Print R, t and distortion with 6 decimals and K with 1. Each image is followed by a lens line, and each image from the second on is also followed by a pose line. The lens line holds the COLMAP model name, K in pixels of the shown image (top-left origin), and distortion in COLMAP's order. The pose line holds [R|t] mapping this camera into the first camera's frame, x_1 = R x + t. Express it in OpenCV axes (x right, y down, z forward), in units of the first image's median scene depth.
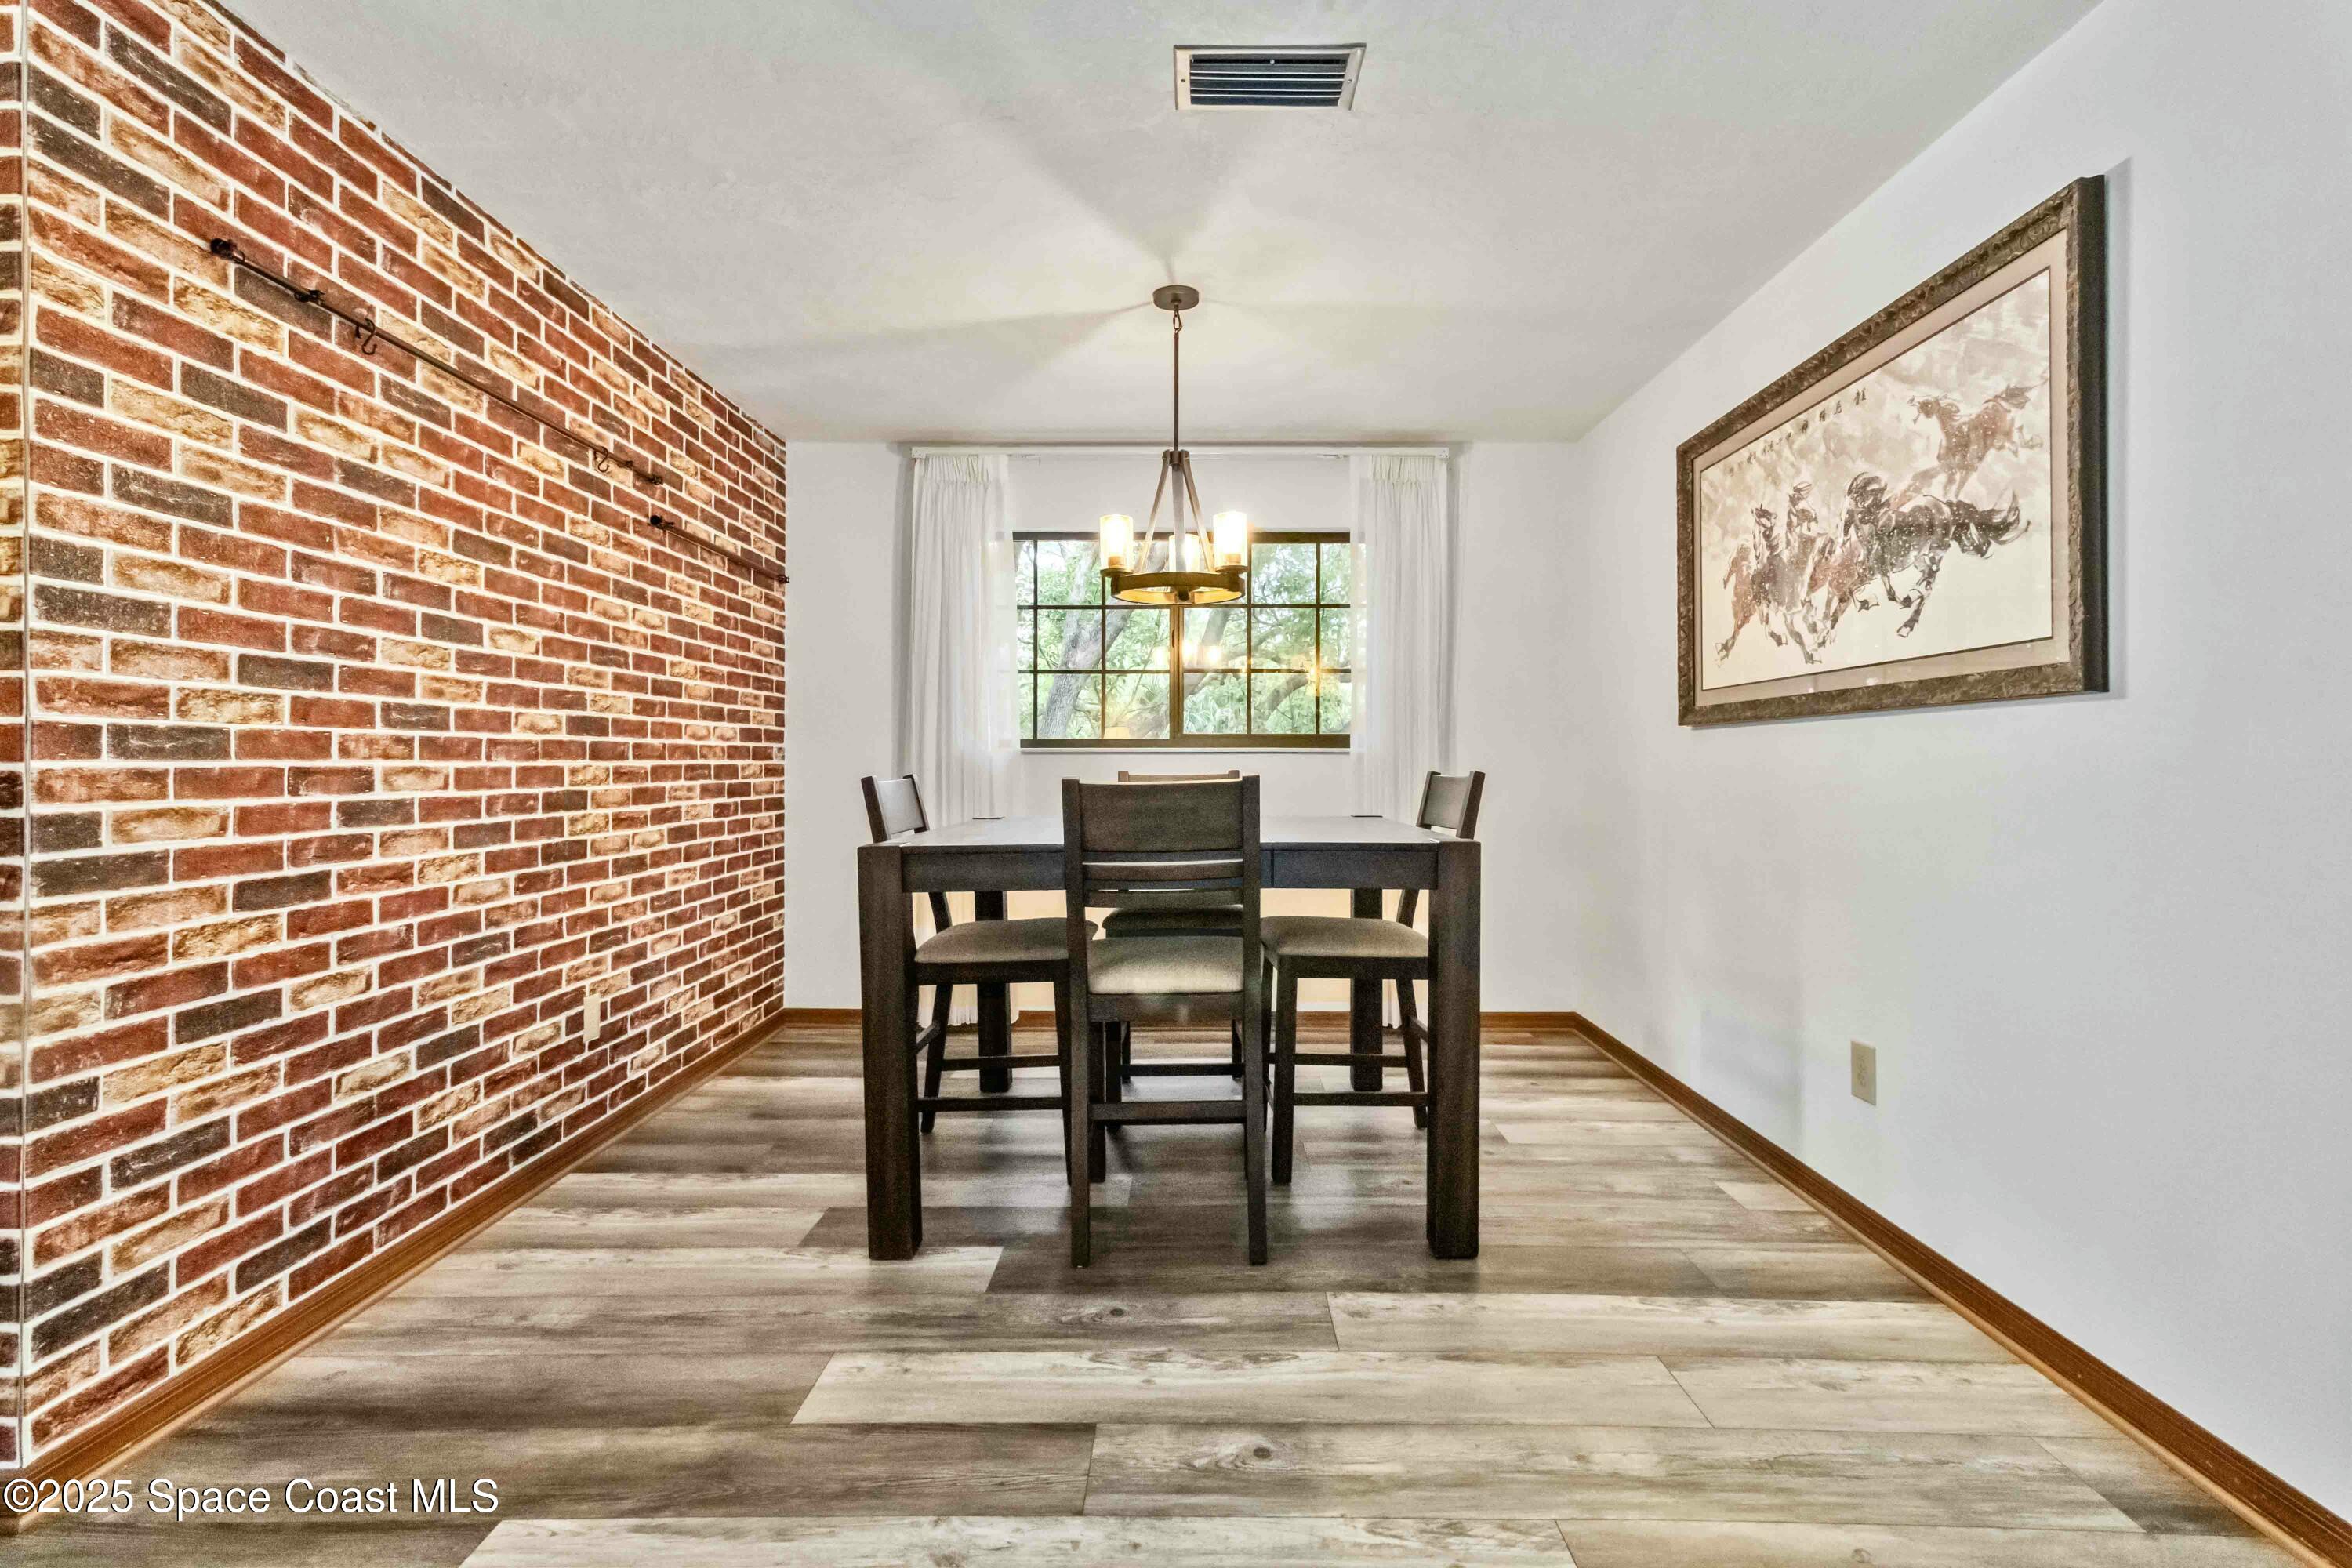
lens RADIAL K [[1109.6, 0, 1178.9], [0, 1109.6, 764.5], [0, 0, 1]] dist [0.004612, 0.001129]
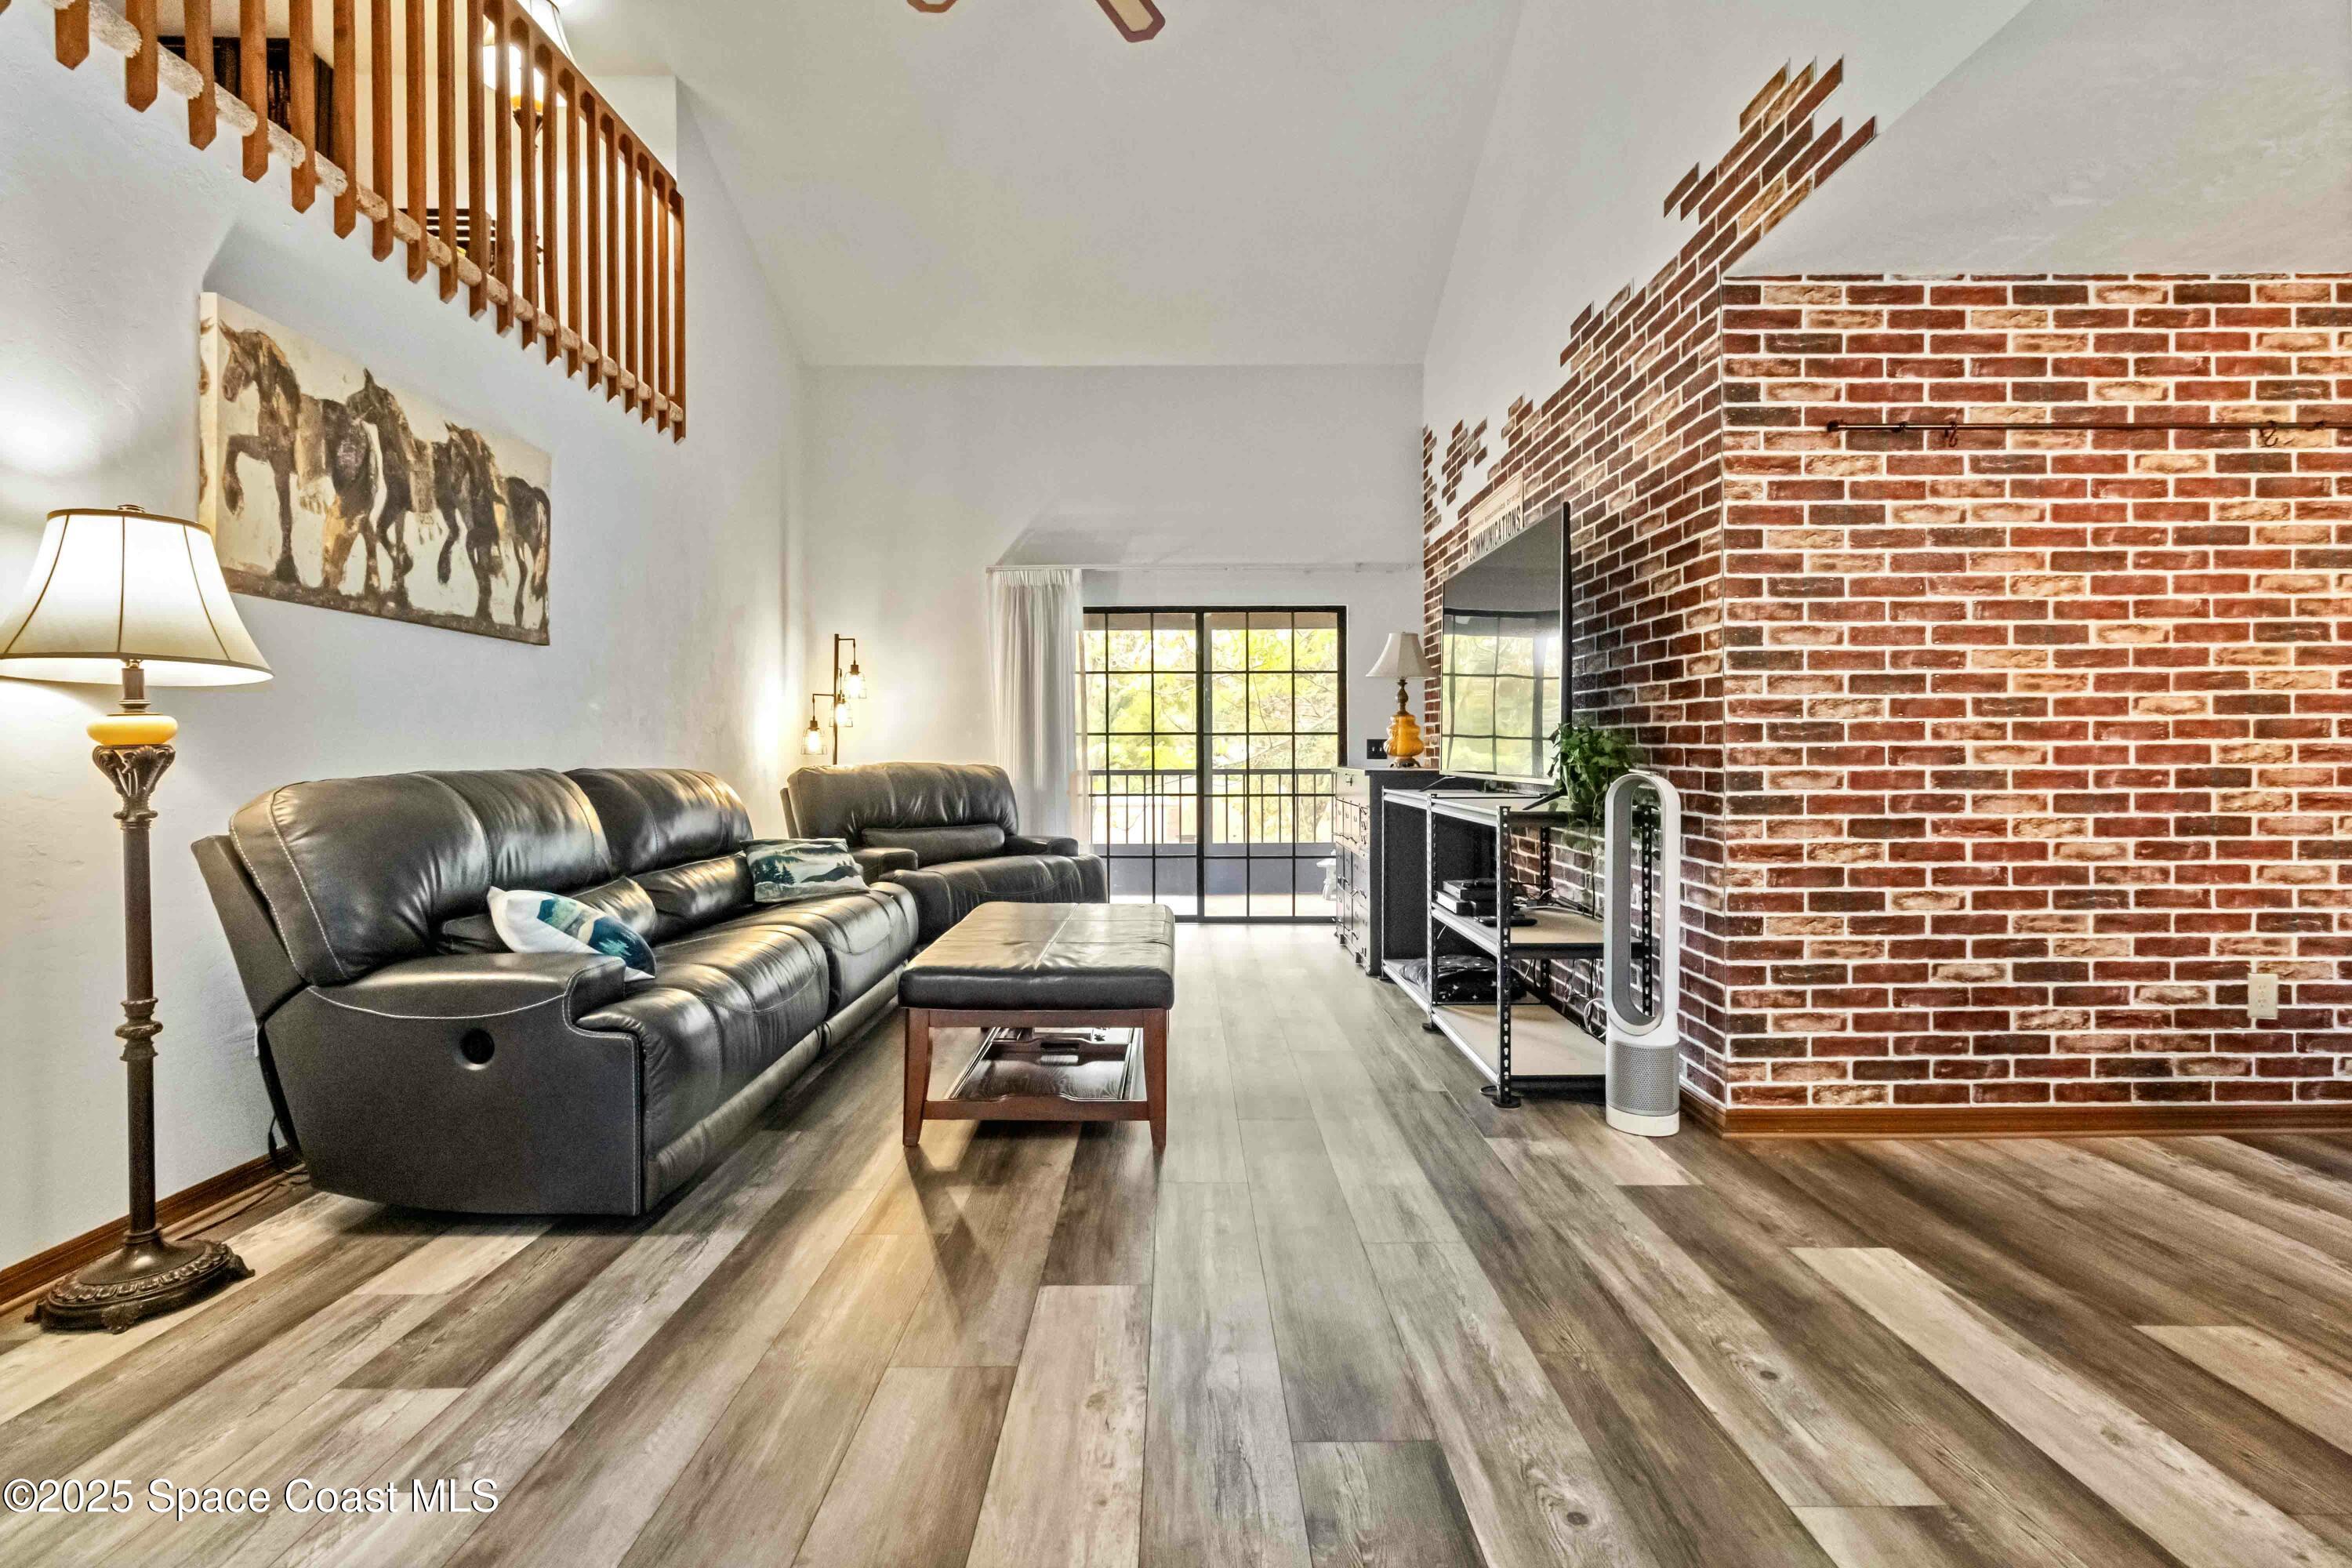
lens RADIAL K [[1084.6, 0, 1186.5], [0, 1084.6, 754.3], [0, 0, 1]] dist [0.002025, 0.000366]
pose [[0.020455, -0.001252, -0.999790, 0.523674], [0.004676, 0.999988, -0.001157, 0.008655], [0.999780, -0.004652, 0.020460, 0.018586]]
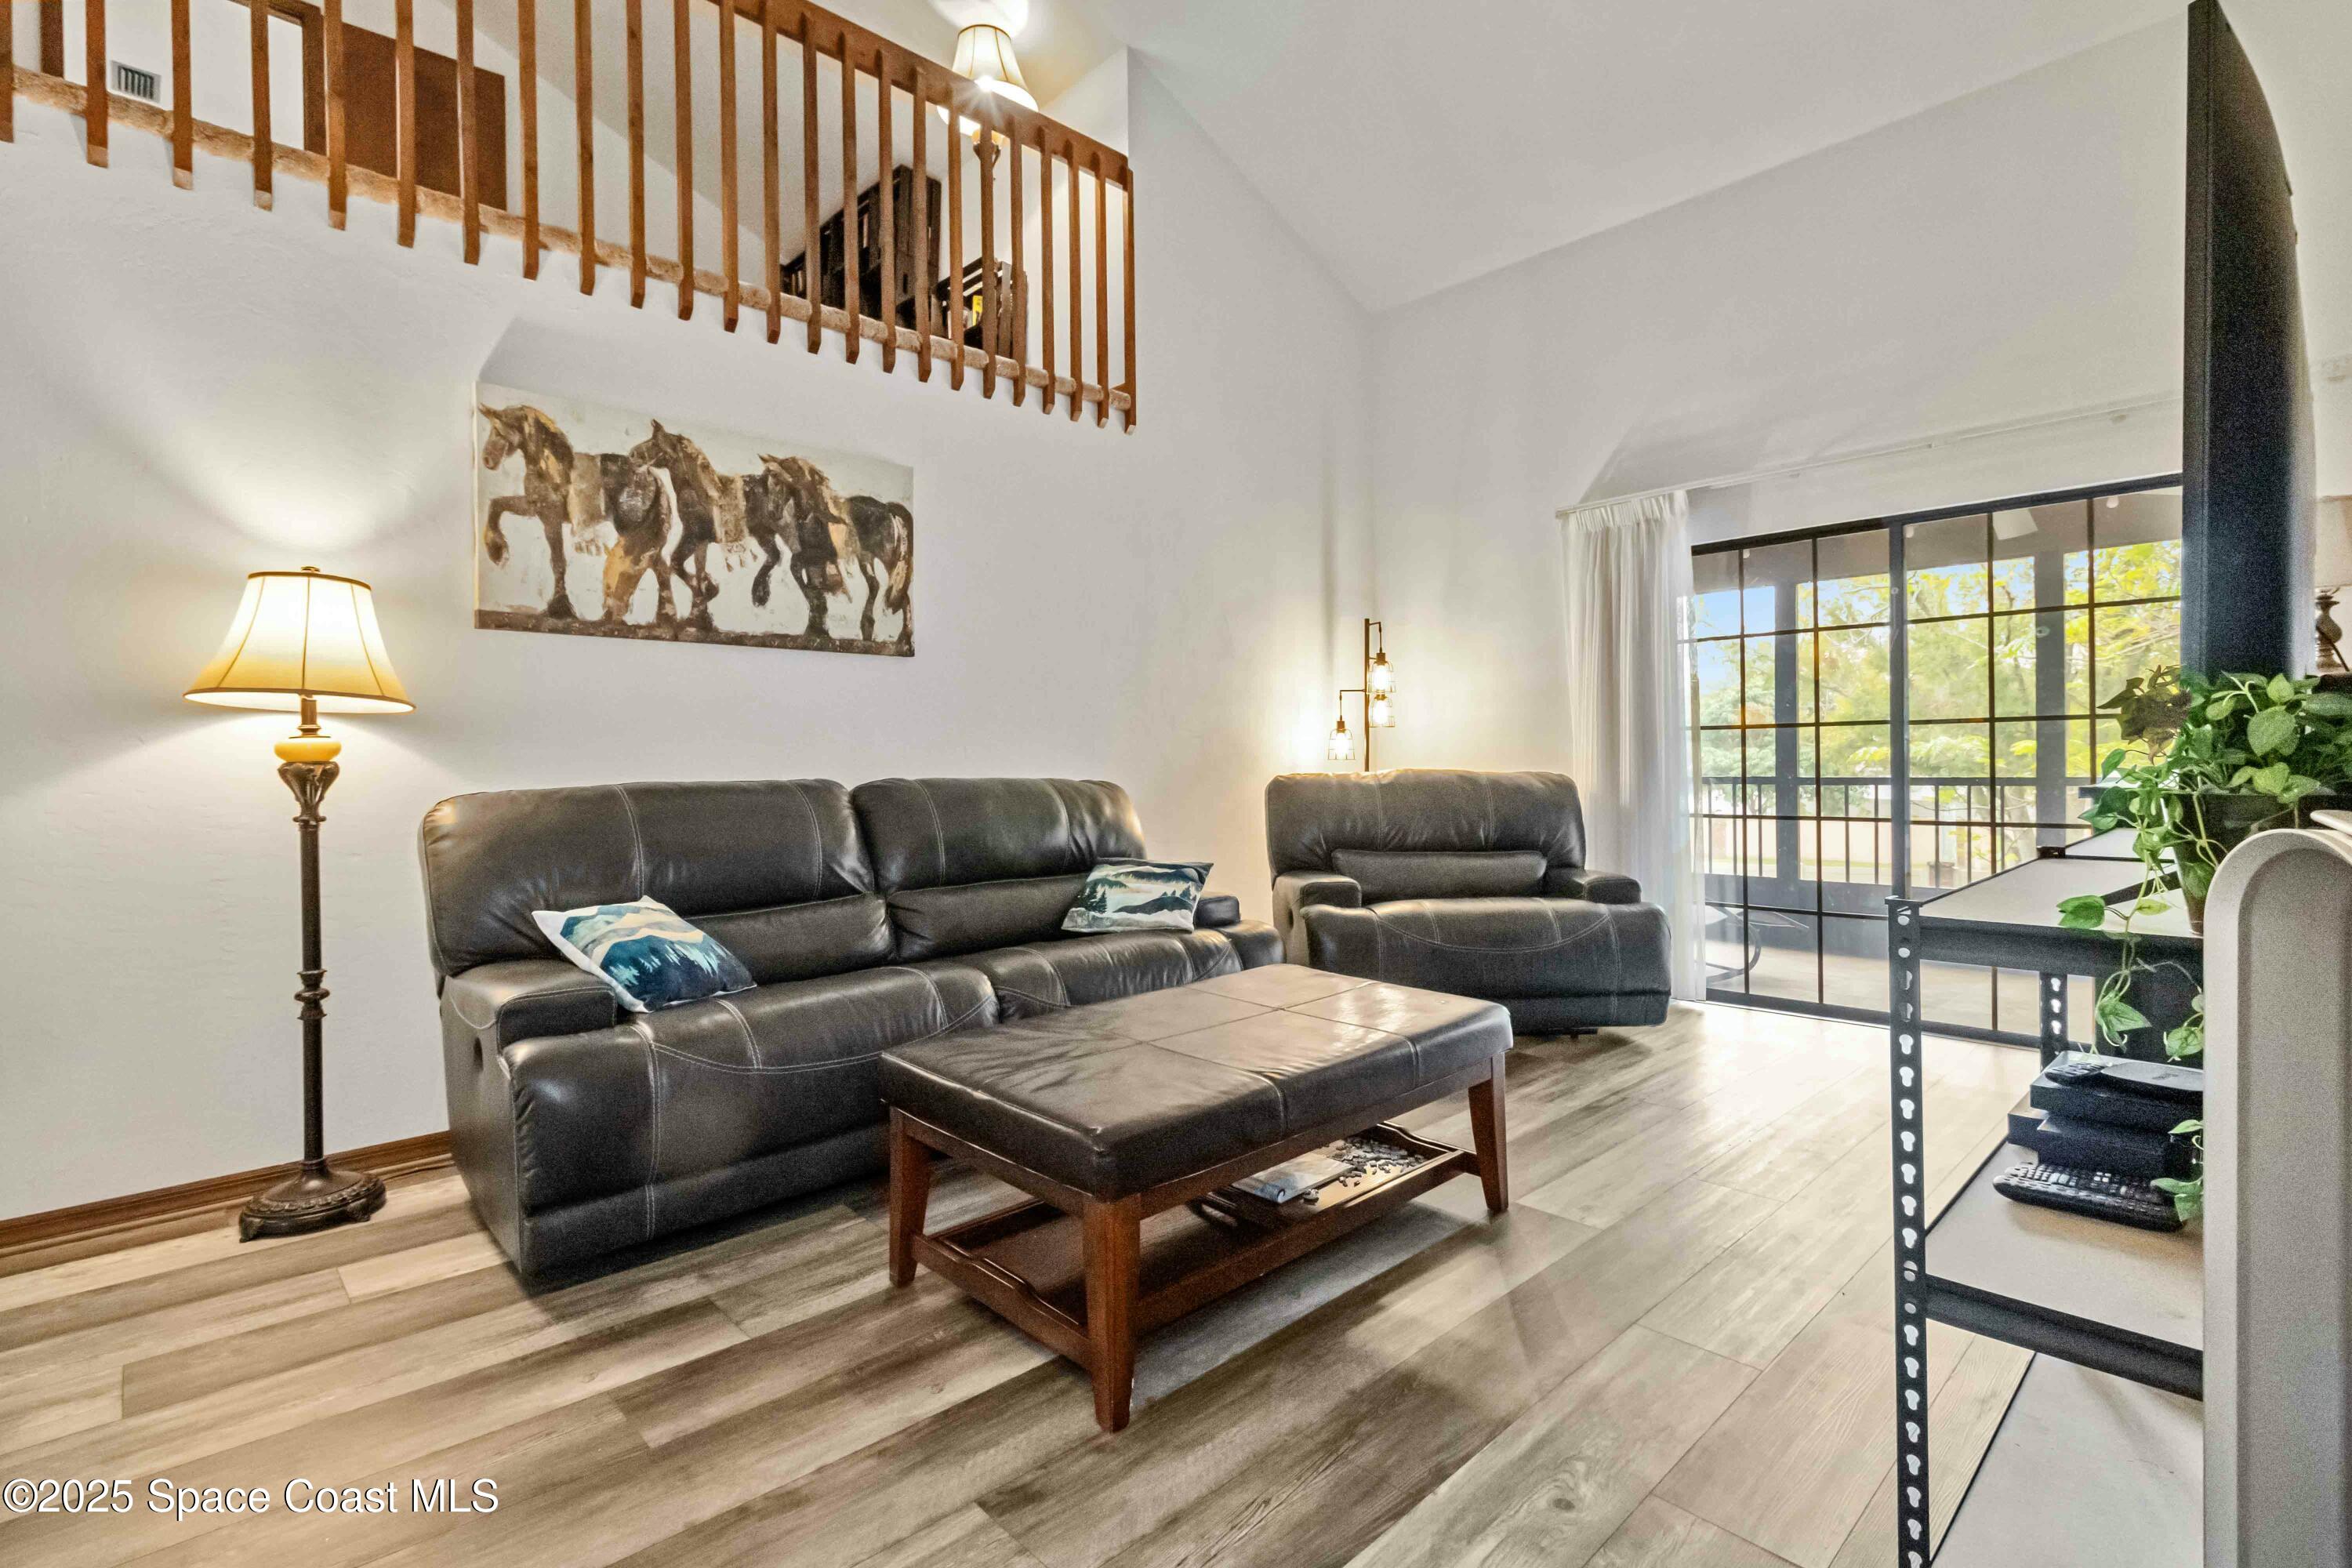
lens RADIAL K [[1109.6, 0, 1187.7], [0, 1109.6, 758.8], [0, 0, 1]] dist [0.004612, 0.001129]
pose [[-0.716024, 0.003844, -0.698065, -0.190249], [0.010033, 0.999938, -0.004785, 0.007300], [0.698004, -0.010430, -0.716018, 0.557782]]
